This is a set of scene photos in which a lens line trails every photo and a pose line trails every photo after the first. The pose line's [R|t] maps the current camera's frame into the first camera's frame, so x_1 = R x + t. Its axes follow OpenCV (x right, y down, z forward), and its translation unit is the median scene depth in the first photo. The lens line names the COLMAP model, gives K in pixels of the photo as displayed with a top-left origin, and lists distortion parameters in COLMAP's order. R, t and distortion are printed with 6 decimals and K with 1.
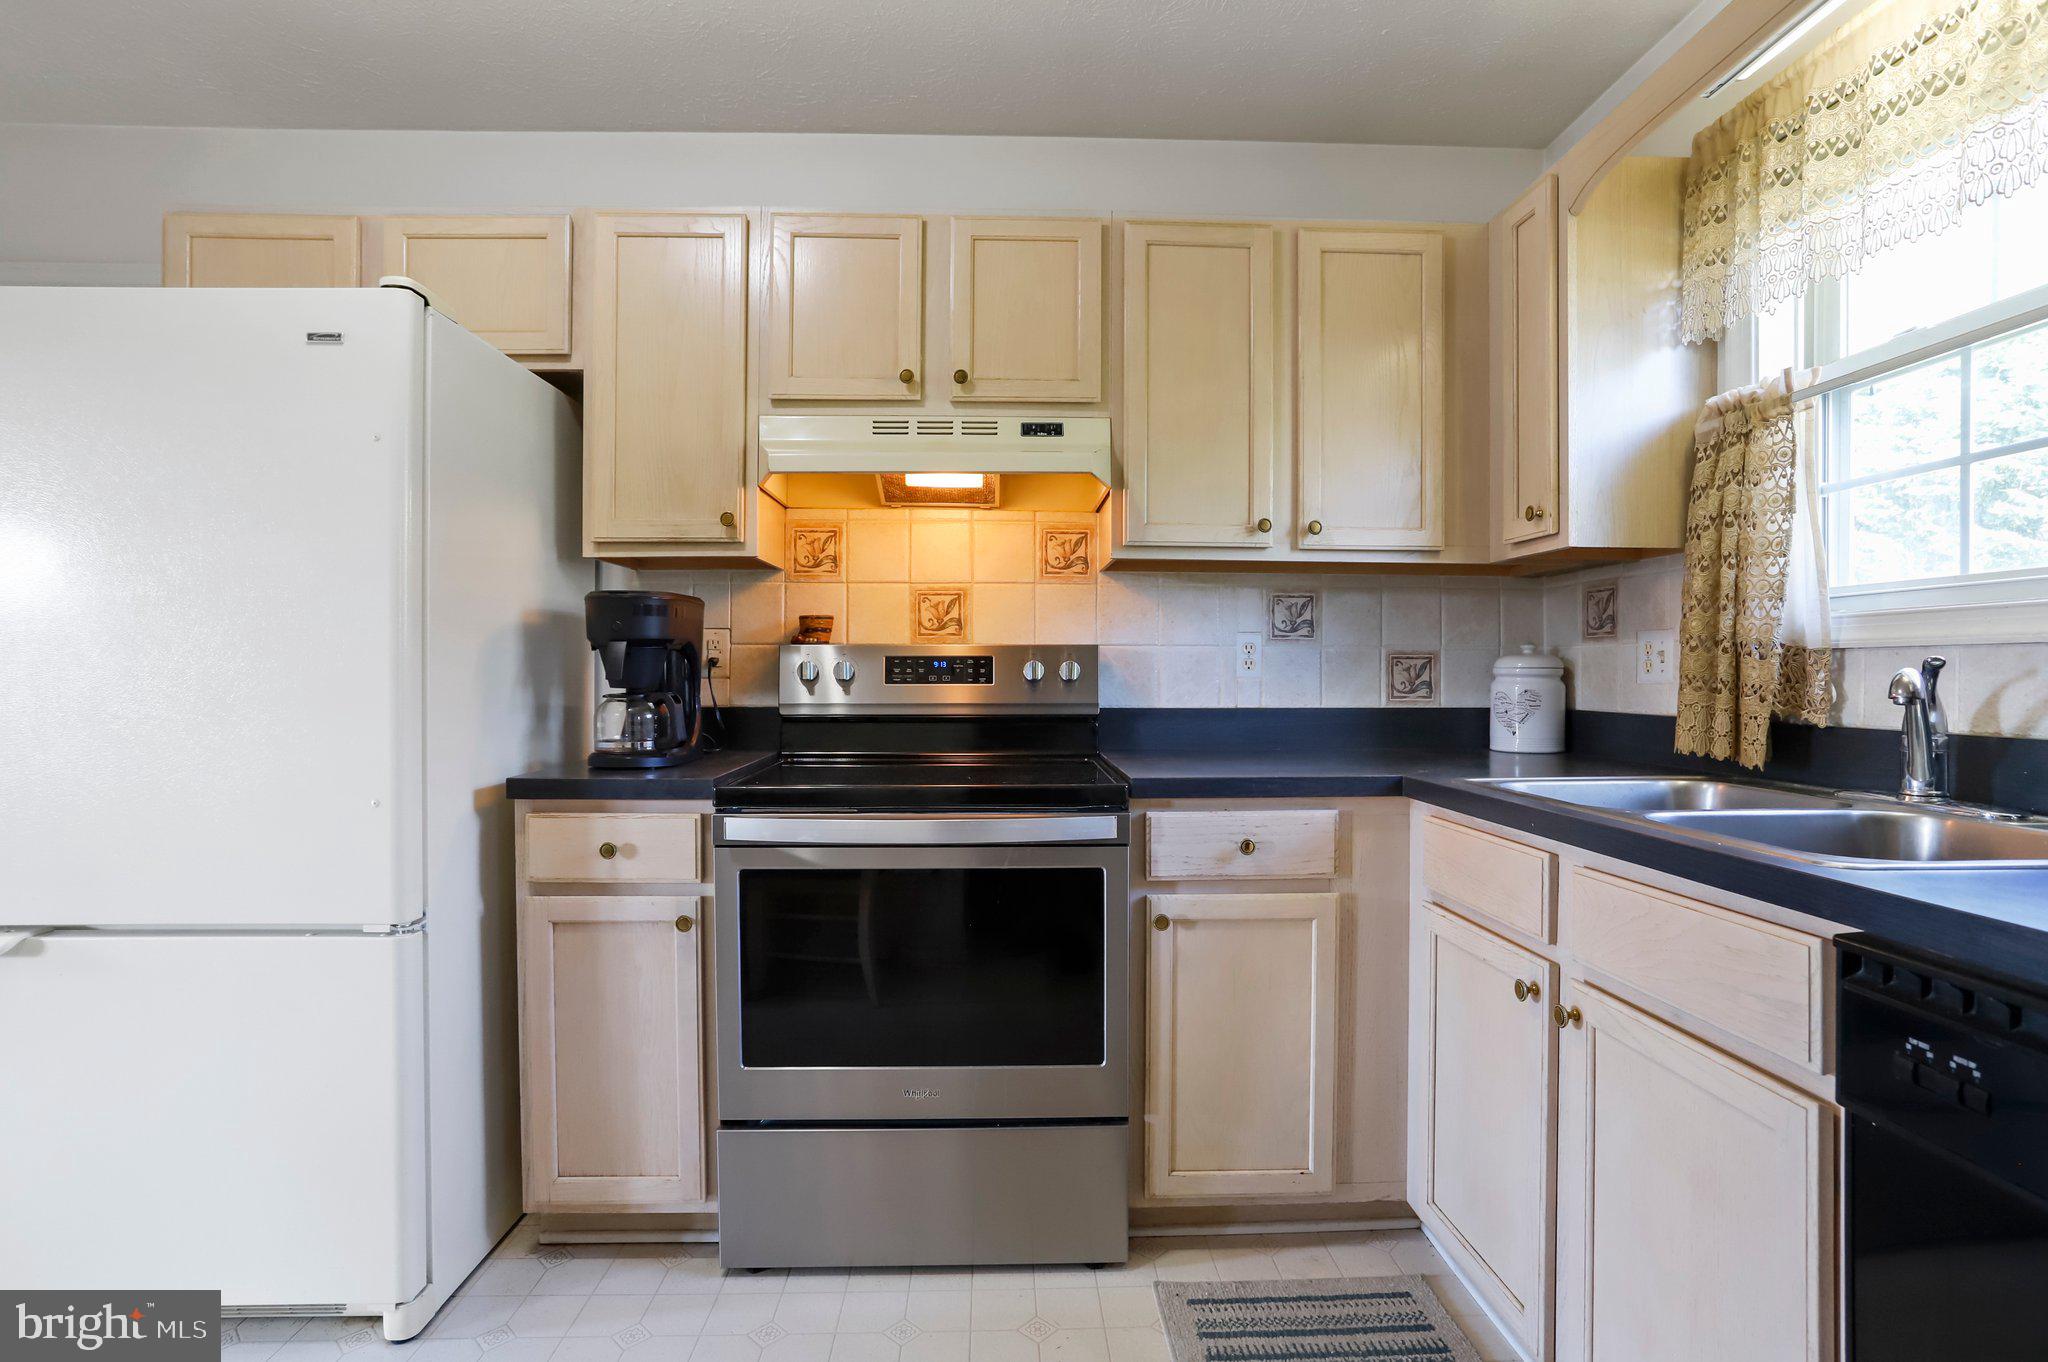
lens RADIAL K [[1015.6, 0, 1023.5], [0, 1015.6, 676.8], [0, 0, 1]] dist [-0.048779, 0.029075]
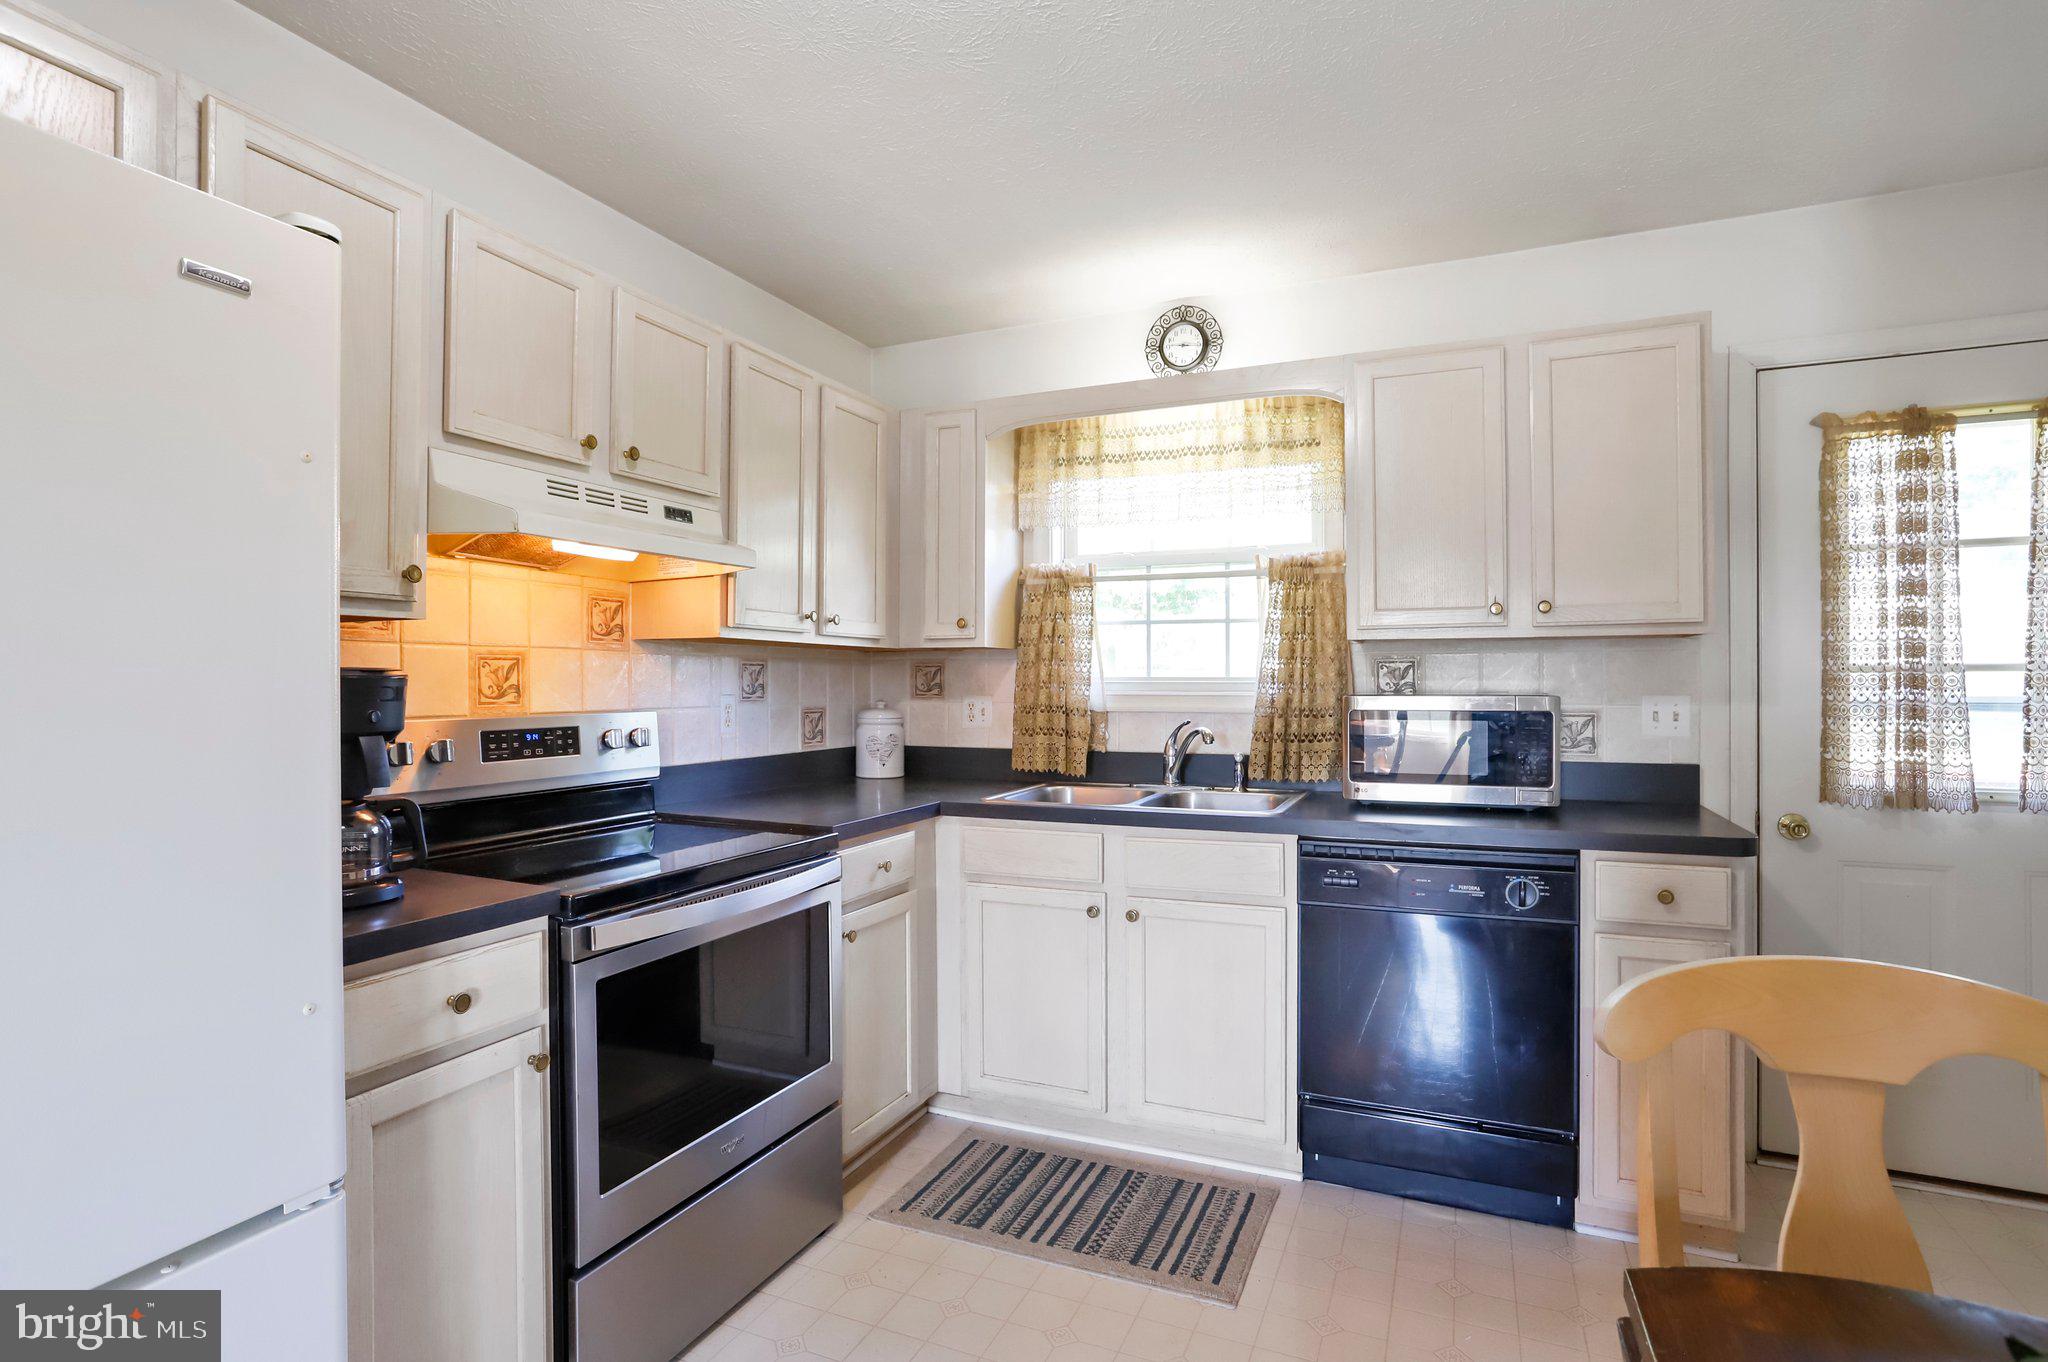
lens RADIAL K [[1015.6, 0, 1027.9], [0, 1015.6, 680.0], [0, 0, 1]] dist [-0.048779, 0.029075]
pose [[0.428577, -0.001947, 0.903503, -0.790055], [0.005844, 0.999983, -0.000617, -0.067509], [-0.903486, 0.005545, 0.428581, 0.216752]]
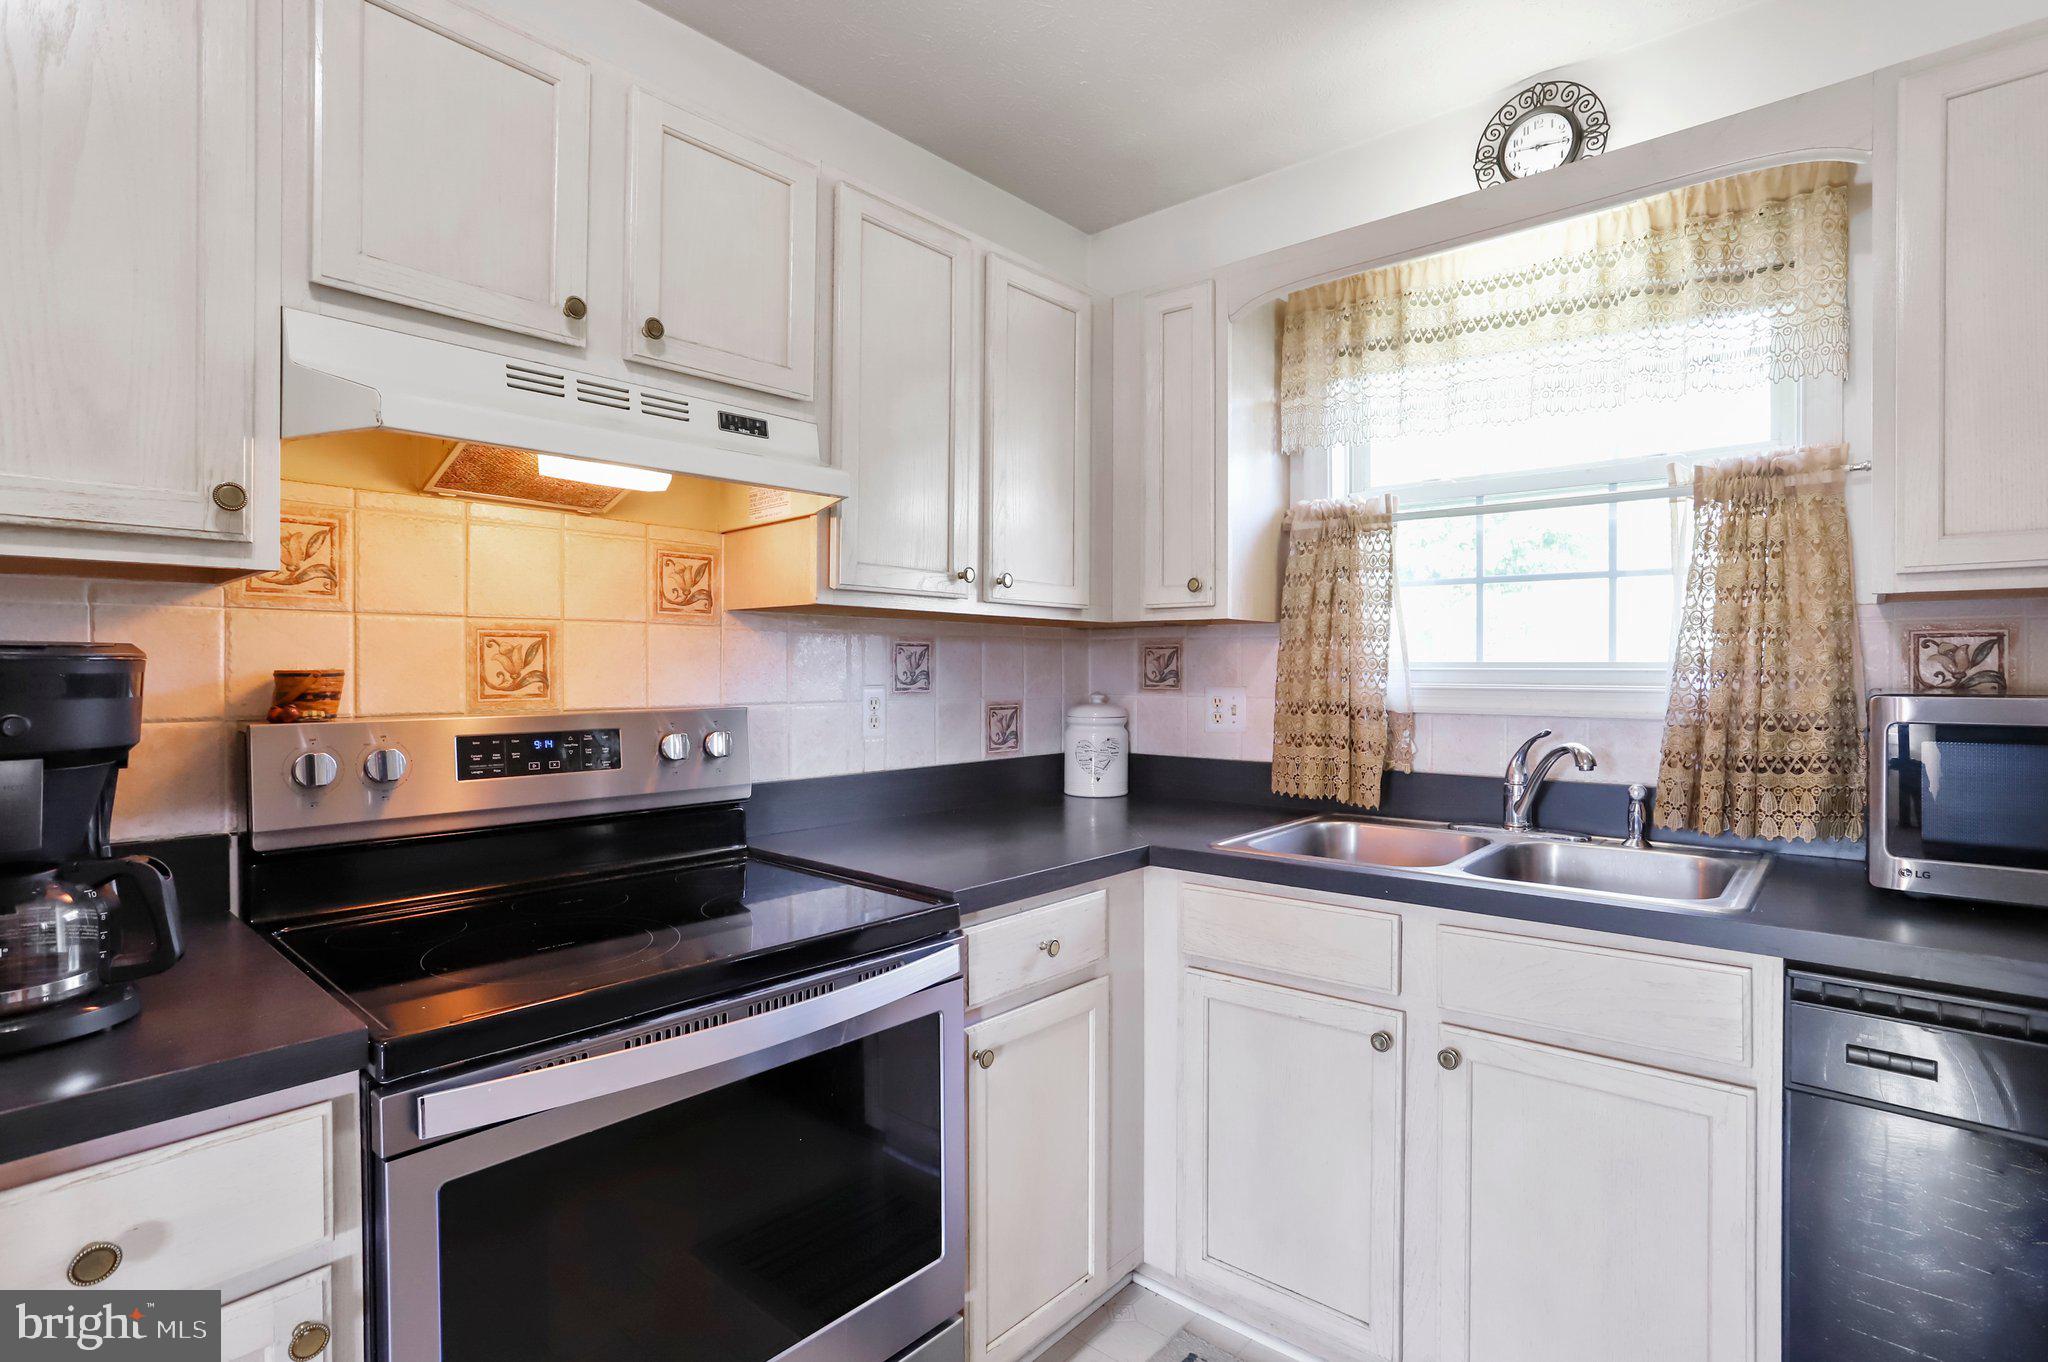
lens RADIAL K [[1015.6, 0, 1024.8], [0, 1015.6, 674.9], [0, 0, 1]] dist [-0.048779, 0.029075]
pose [[0.678943, -0.006617, 0.734161, -0.385835], [0.003806, 0.999978, 0.005493, -0.066303], [-0.734181, -0.000935, 0.678953, 0.356550]]
